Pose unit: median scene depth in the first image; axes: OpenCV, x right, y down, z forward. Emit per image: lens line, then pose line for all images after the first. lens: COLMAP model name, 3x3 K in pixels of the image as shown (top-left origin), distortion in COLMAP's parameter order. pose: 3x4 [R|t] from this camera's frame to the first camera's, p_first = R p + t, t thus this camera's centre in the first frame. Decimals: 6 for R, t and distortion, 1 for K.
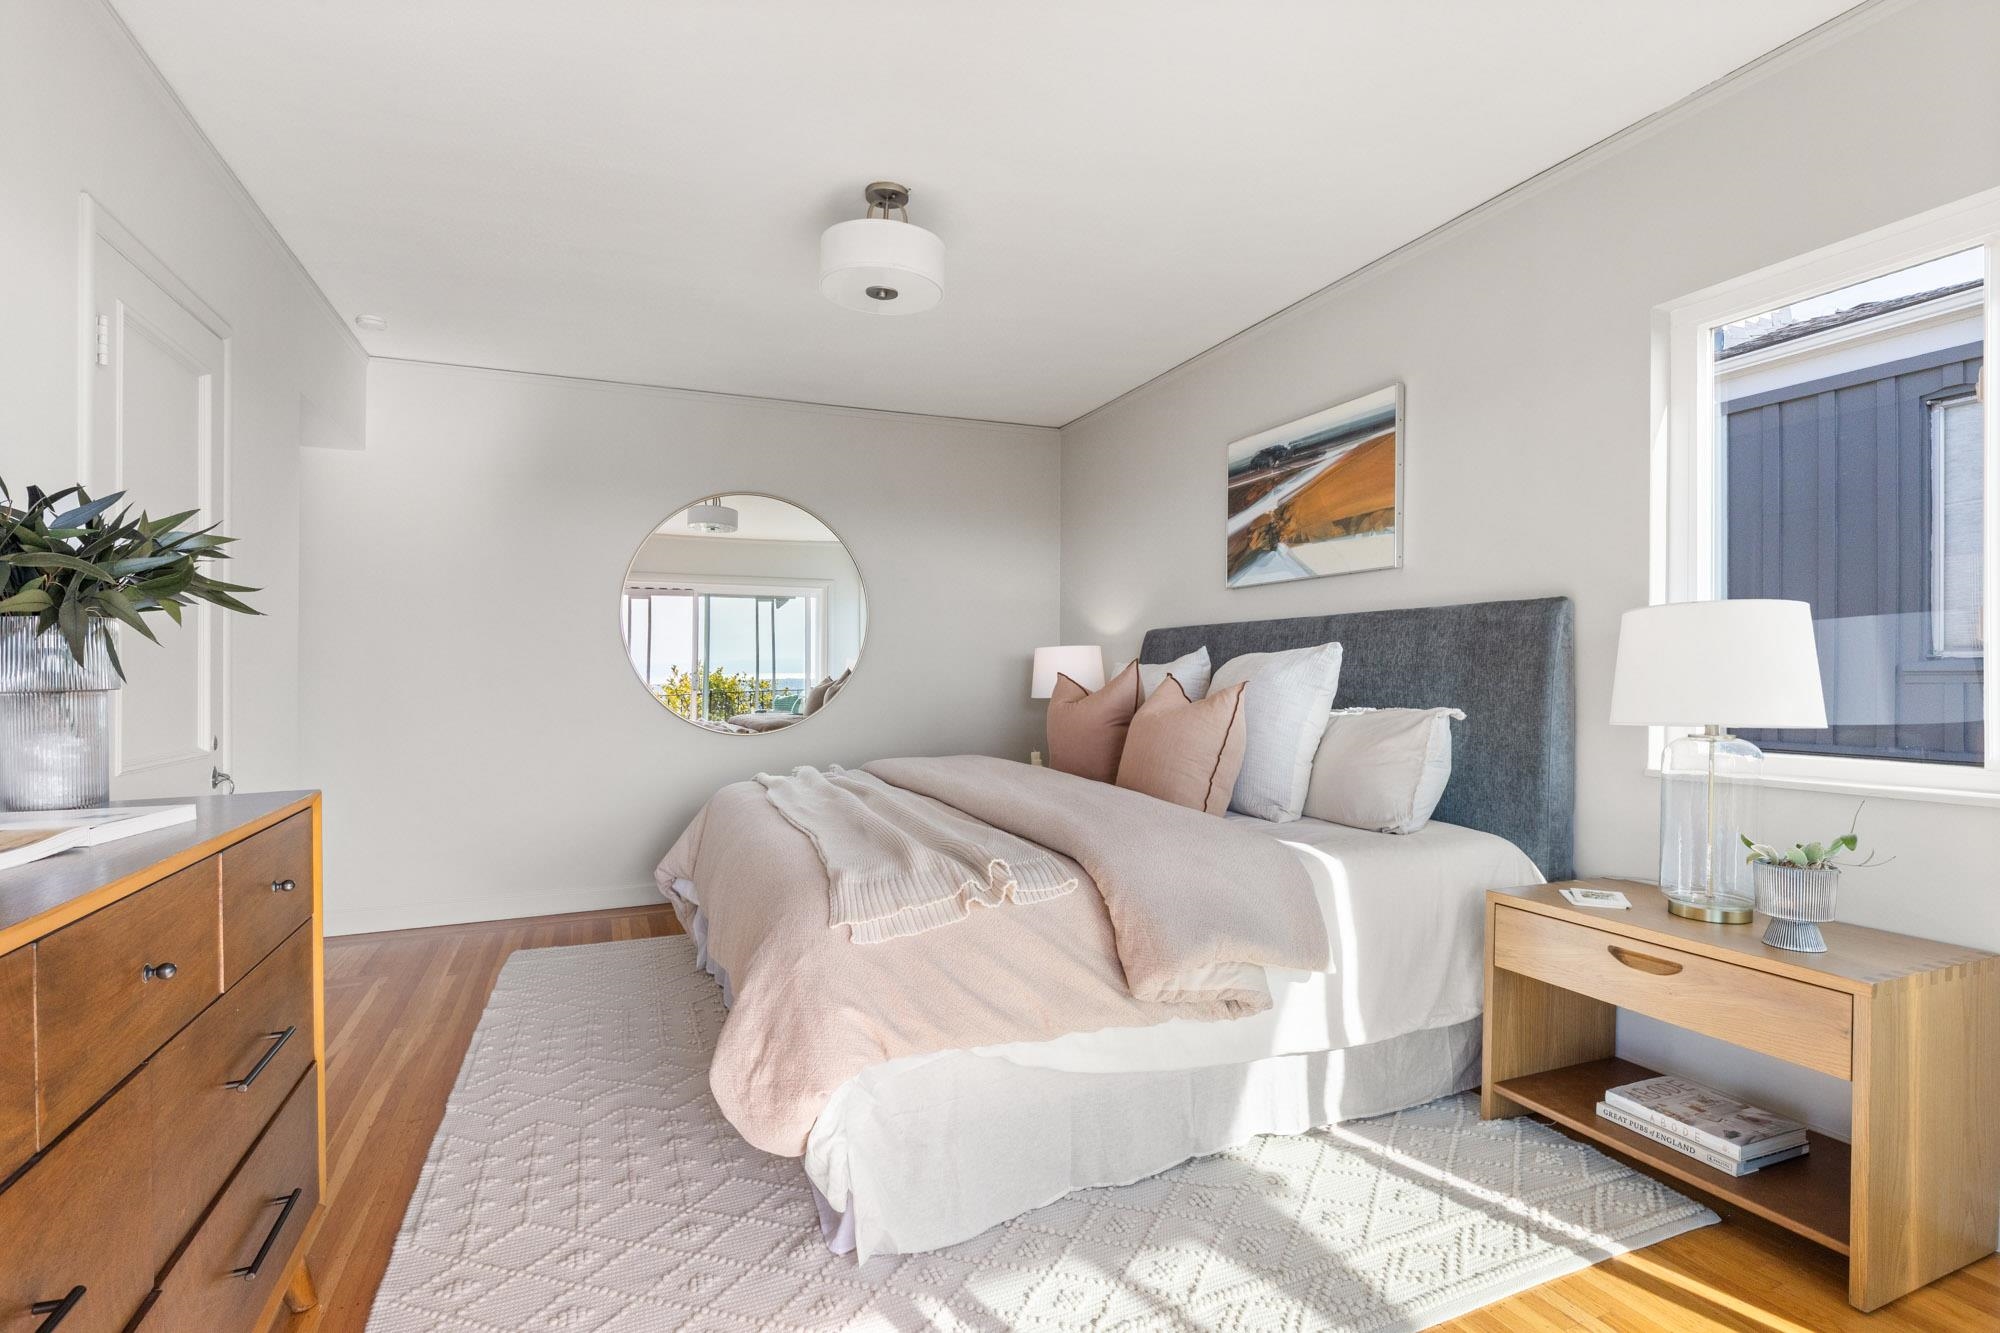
lens RADIAL K [[952.1, 0, 1002.1], [0, 952.1, 672.0], [0, 0, 1]] dist [-0.000202, -0.000010]
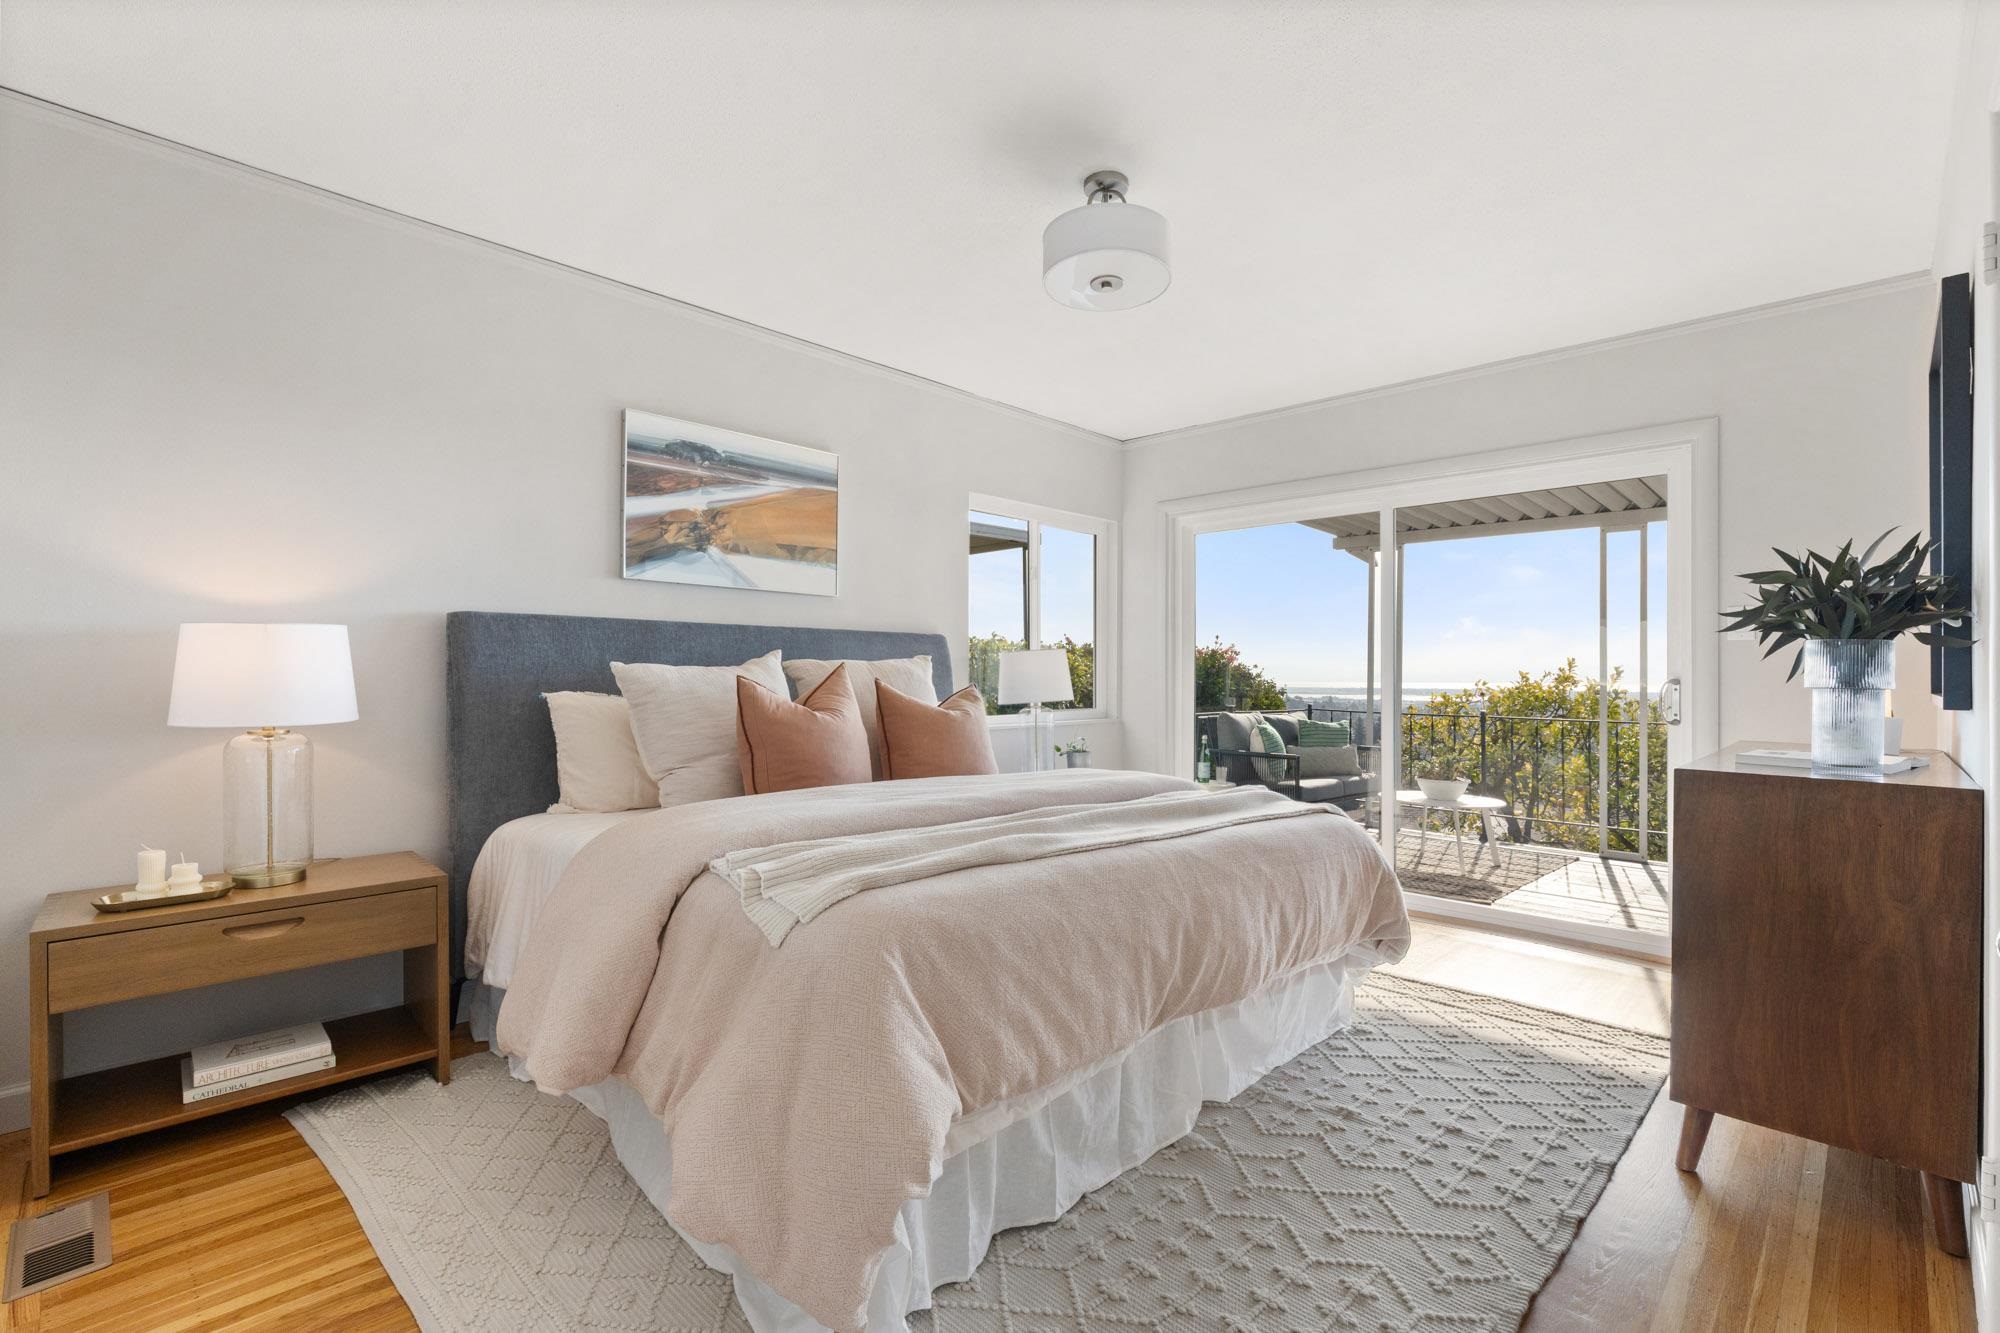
lens RADIAL K [[909.2, 0, 1000.2], [0, 909.2, 672.4], [0, 0, 1]] dist [-0.000124, -0.000115]
pose [[-0.394995, -0.007946, 0.918649, -0.704982], [-0.012279, 0.999919, 0.003369, -0.010968], [-0.918601, -0.009949, -0.395061, 1.106337]]
